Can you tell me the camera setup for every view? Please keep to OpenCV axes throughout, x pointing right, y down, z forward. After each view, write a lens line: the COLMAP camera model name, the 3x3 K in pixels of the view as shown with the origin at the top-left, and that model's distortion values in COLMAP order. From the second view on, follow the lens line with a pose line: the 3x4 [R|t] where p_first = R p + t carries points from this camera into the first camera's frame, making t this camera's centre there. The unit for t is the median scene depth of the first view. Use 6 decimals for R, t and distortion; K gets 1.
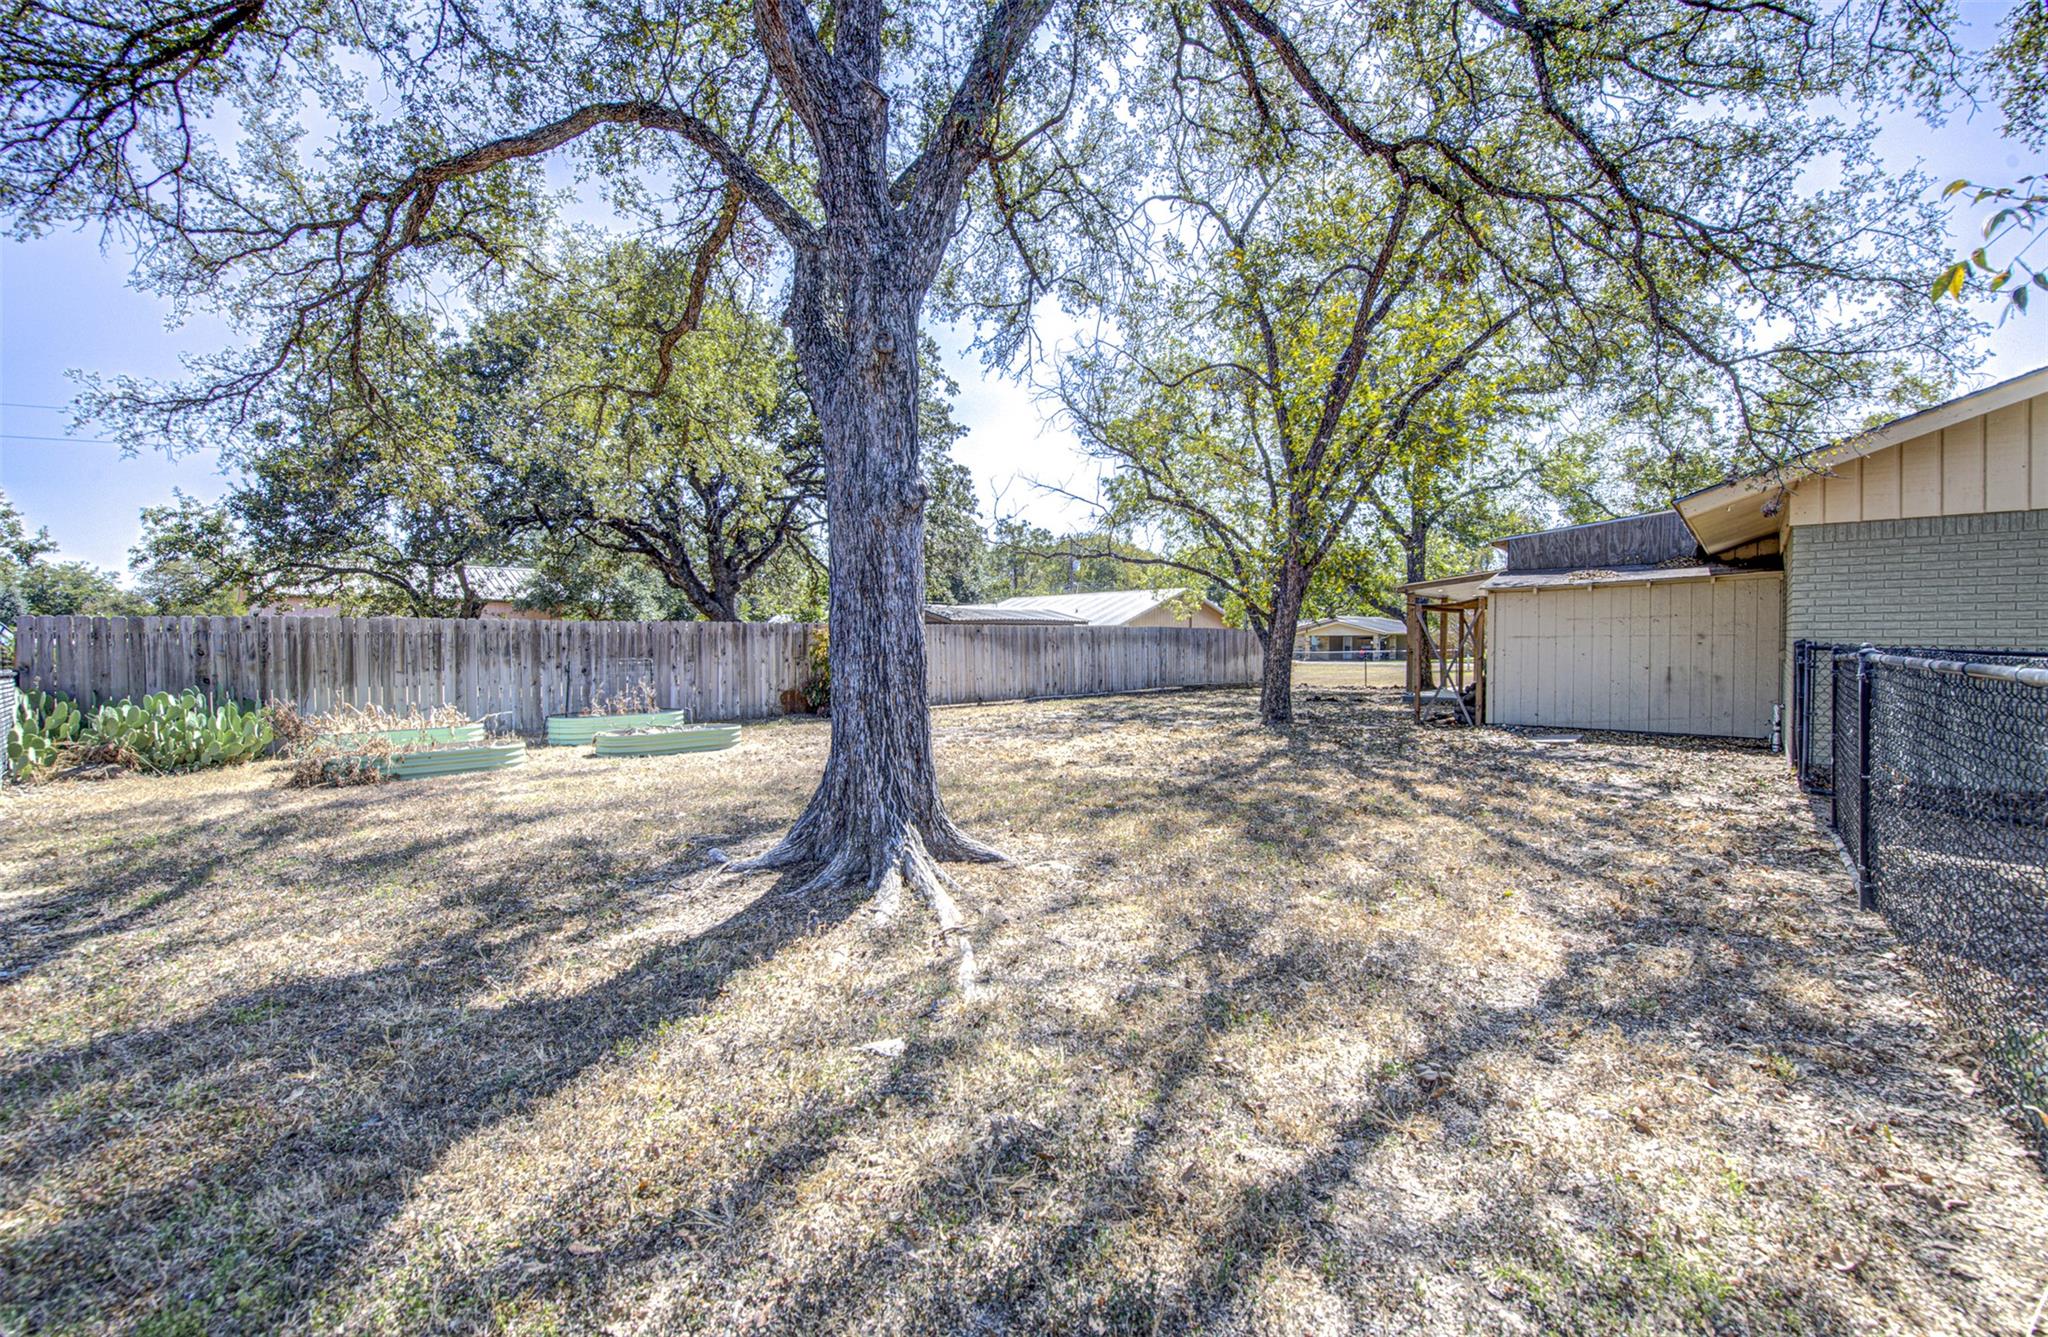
lens RADIAL K [[847.8, 0, 1034.2], [0, 847.8, 675.9], [0, 0, 1]] dist [-0.002276, -0.000429]
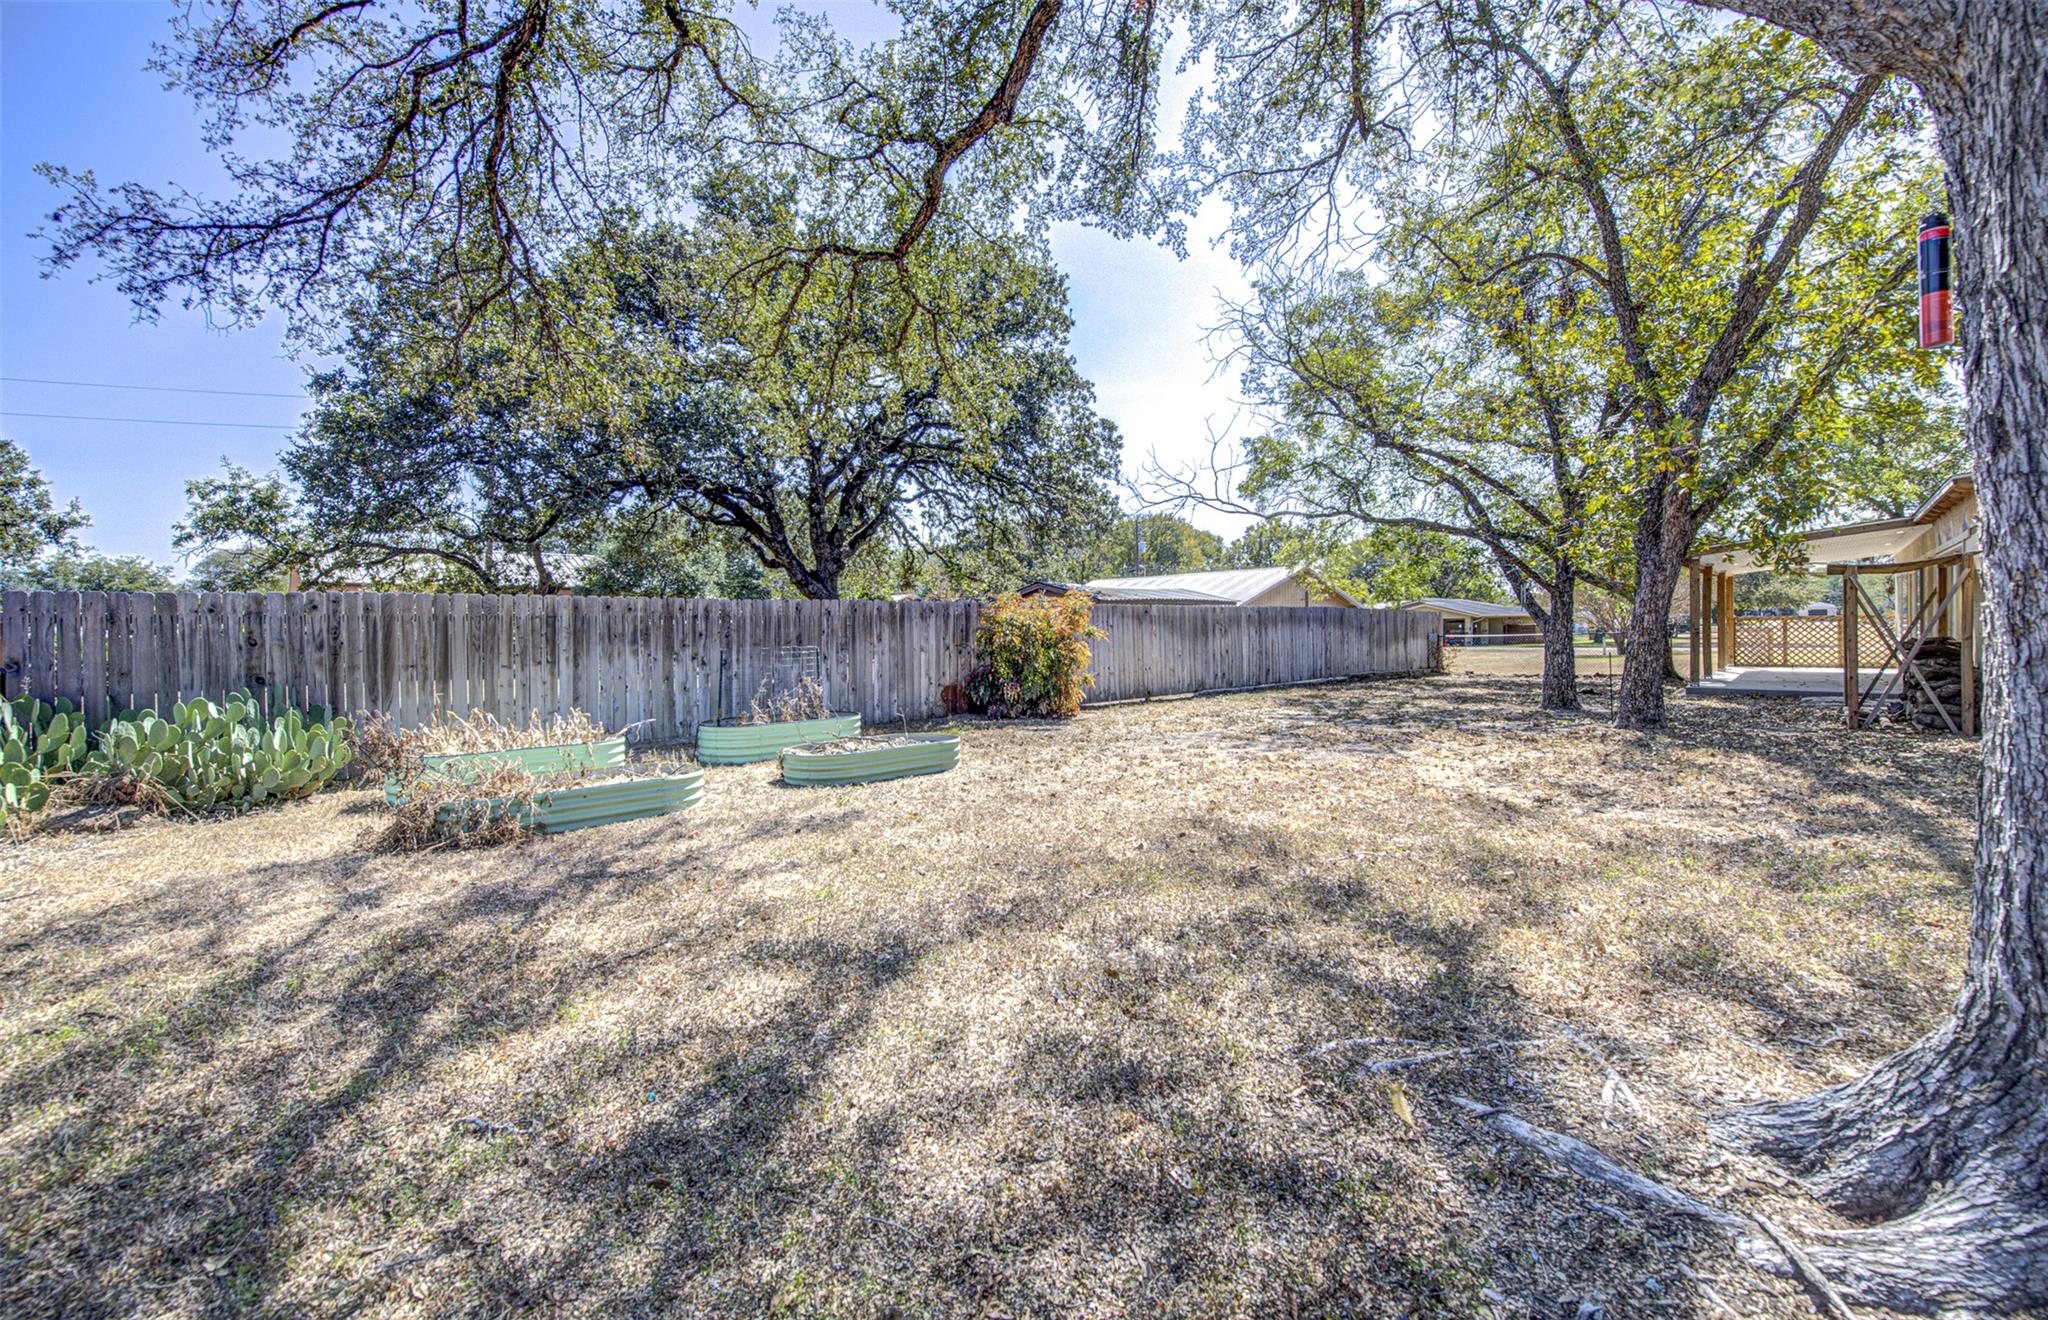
lens RADIAL K [[847.8, 0, 1013.9], [0, 847.8, 654.6], [0, 0, 1]] dist [-0.002276, -0.000429]
pose [[0.999005, -0.006980, -0.044051, -0.196012], [0.006465, 0.999909, -0.011828, -0.002472], [0.044129, 0.011531, 0.998959, 0.197643]]
